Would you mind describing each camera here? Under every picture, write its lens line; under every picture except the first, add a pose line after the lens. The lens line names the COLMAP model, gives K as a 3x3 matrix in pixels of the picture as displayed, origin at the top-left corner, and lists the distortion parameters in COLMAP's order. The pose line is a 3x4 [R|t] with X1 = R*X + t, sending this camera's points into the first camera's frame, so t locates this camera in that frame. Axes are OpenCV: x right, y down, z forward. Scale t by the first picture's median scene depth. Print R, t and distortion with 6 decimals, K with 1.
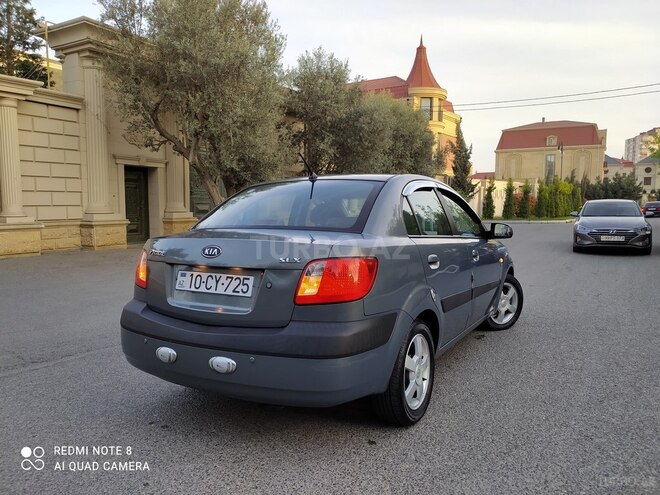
lens RADIAL K [[492.2, 0, 330.0], [0, 492.2, 247.5], [0, 0, 1]] dist [0.059885, -0.079403]
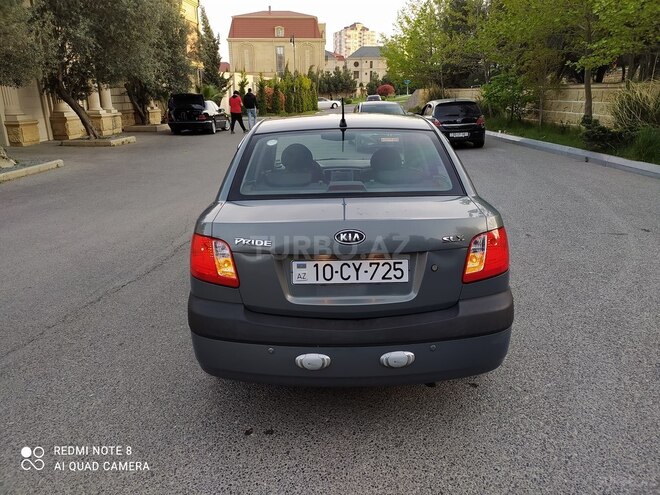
lens RADIAL K [[492.2, 0, 330.0], [0, 492.2, 247.5], [0, 0, 1]] dist [0.059885, -0.079403]
pose [[0.860638, -0.156016, 0.484727, -0.655514], [0.050332, 0.973310, 0.223908, -0.159575], [-0.506723, -0.168306, 0.845520, 0.277727]]
